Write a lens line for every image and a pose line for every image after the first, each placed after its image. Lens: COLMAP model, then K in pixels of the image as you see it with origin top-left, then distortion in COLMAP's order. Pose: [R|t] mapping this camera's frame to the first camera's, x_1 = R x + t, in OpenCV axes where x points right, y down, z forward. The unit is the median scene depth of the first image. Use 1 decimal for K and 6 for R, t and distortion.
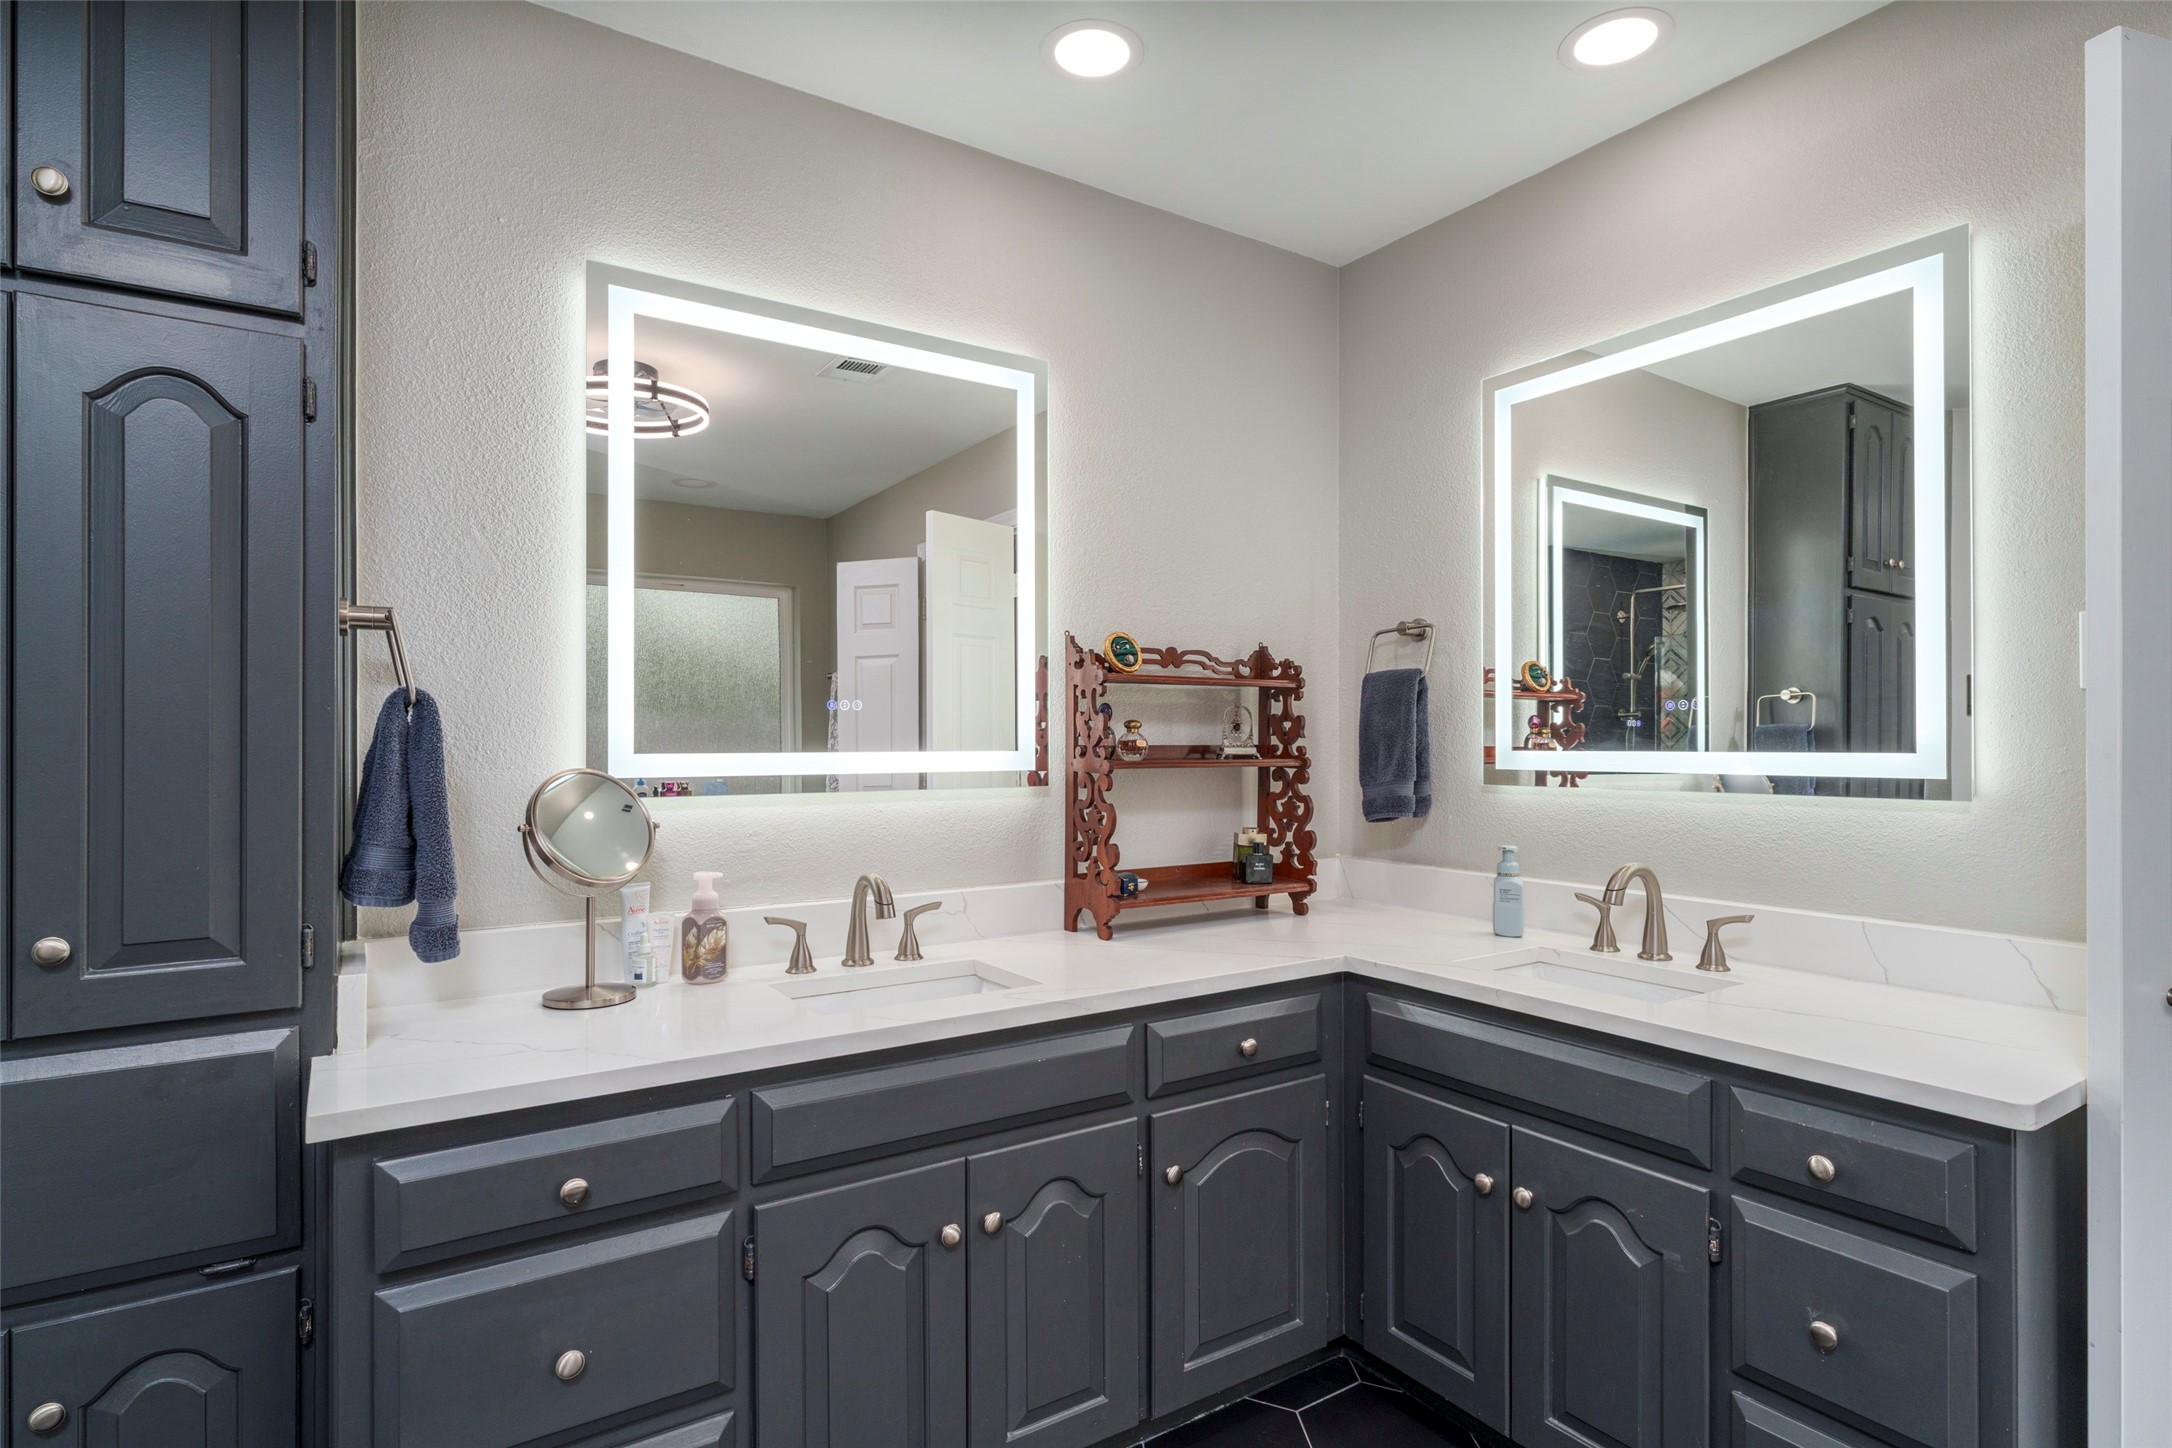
lens RADIAL K [[1089.0, 0, 1086.0], [0, 1089.0, 724.0], [0, 0, 1]] dist [-0.000197, -0.007976]
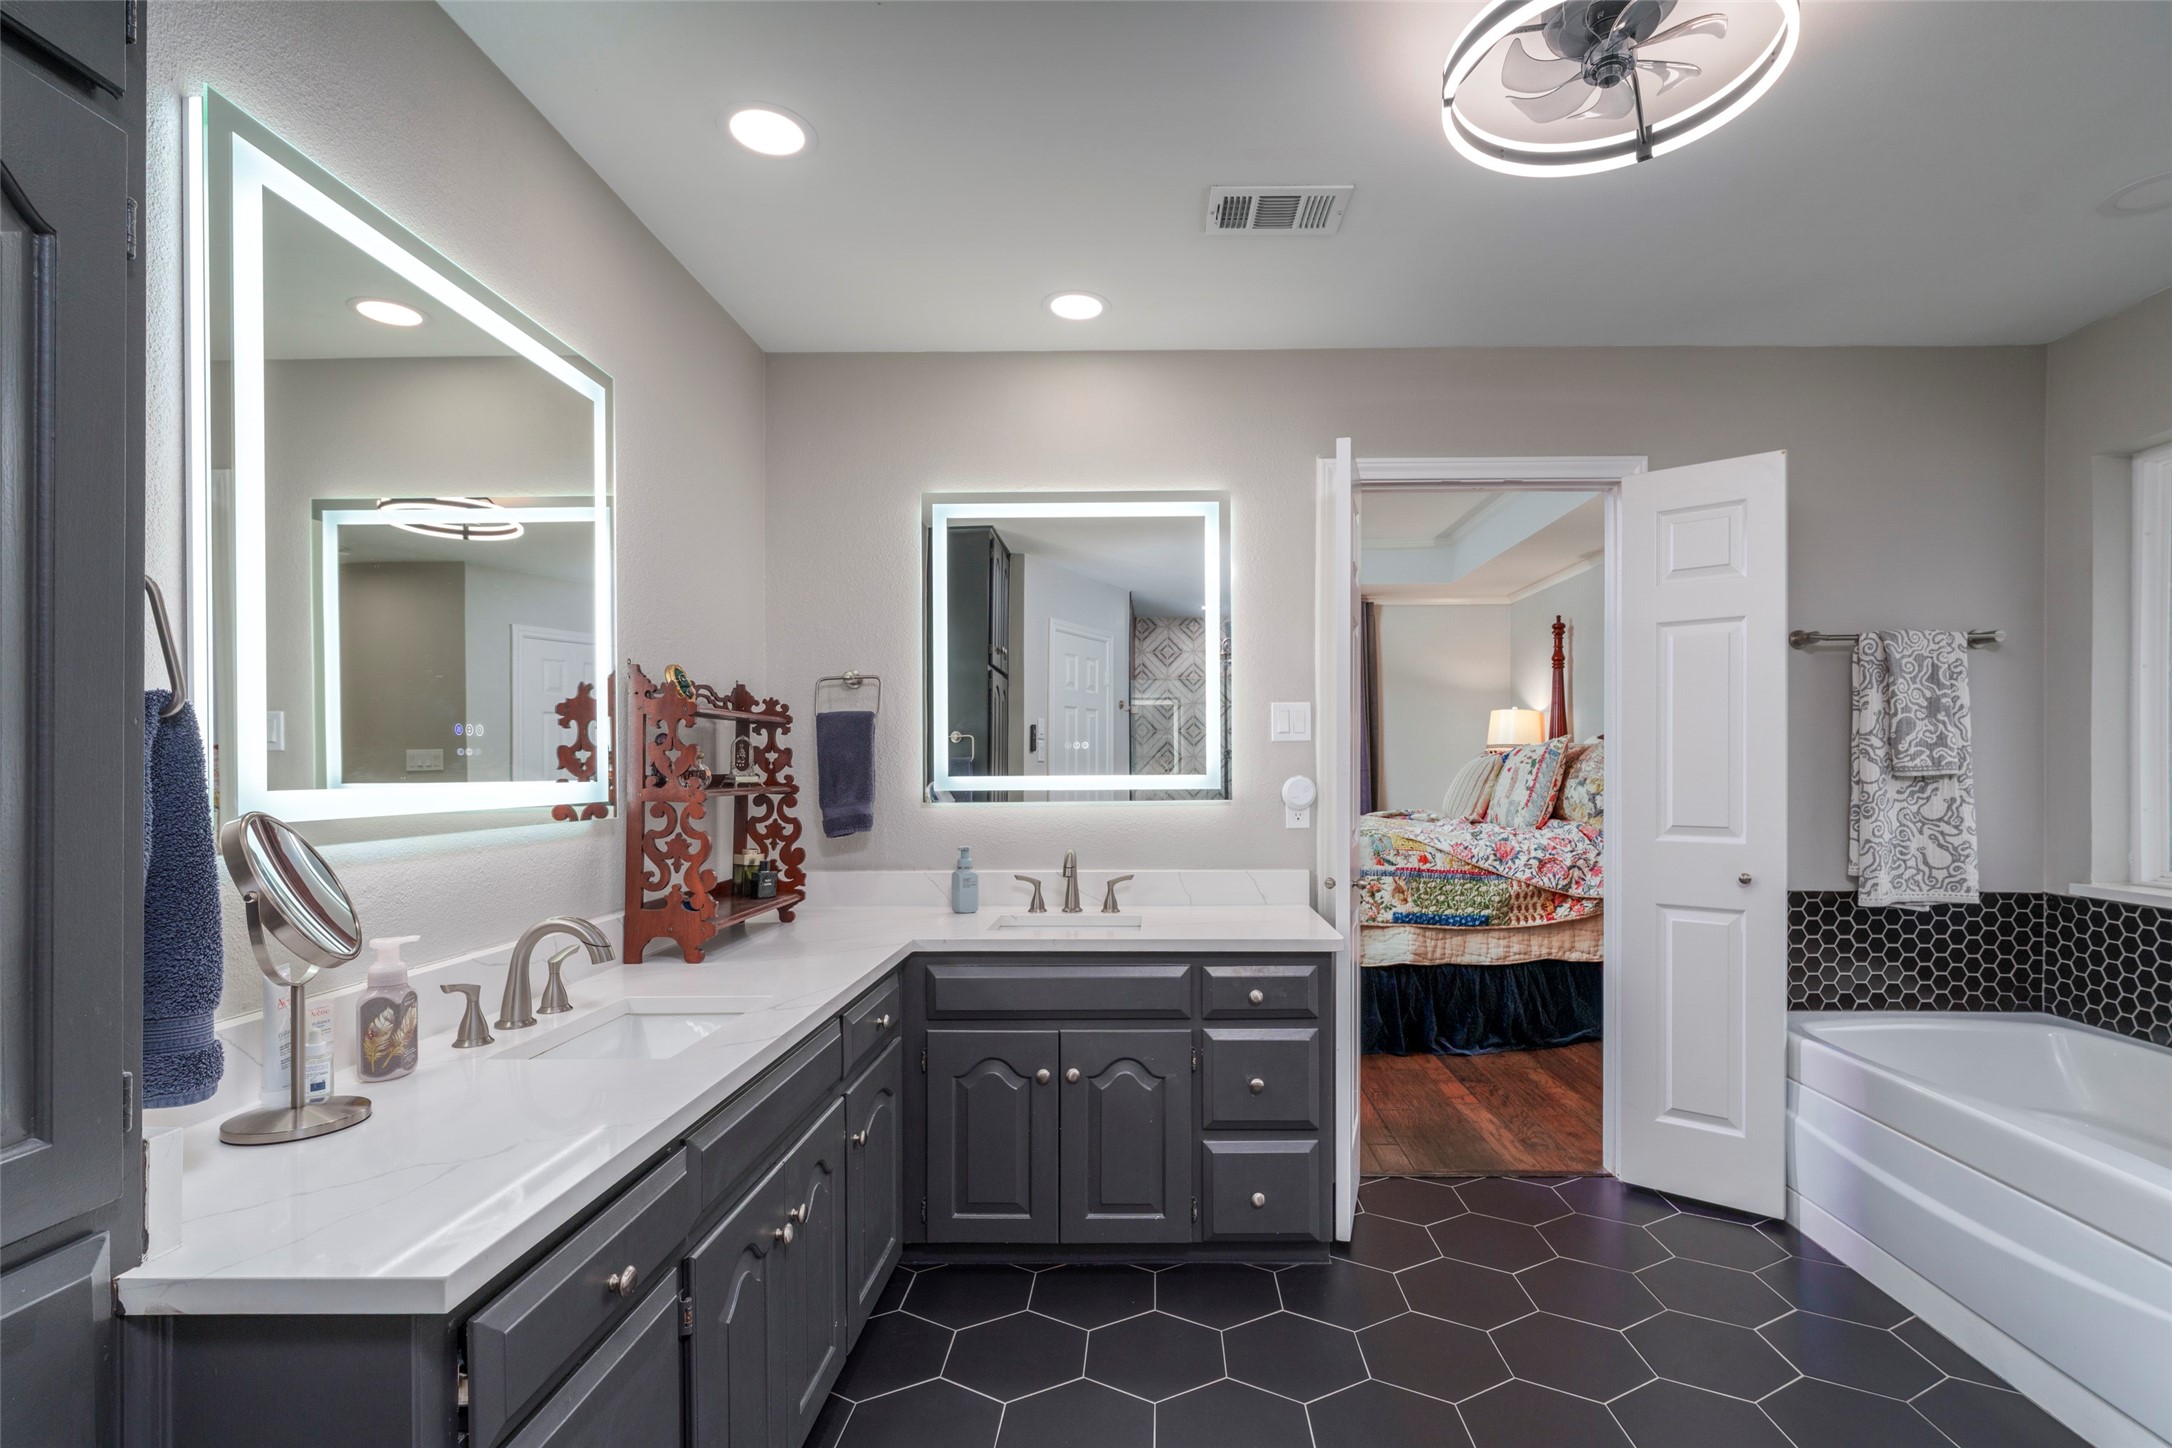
lens RADIAL K [[1046.4, 0, 1091.7], [0, 1046.4, 752.9], [0, 0, 1]] dist [-0.002691, 0.000163]
pose [[0.567623, 0.009243, 0.823236, -0.558730], [-0.007579, 0.999953, -0.006001, 0.001856], [-0.823253, -0.002833, 0.567667, 0.121284]]
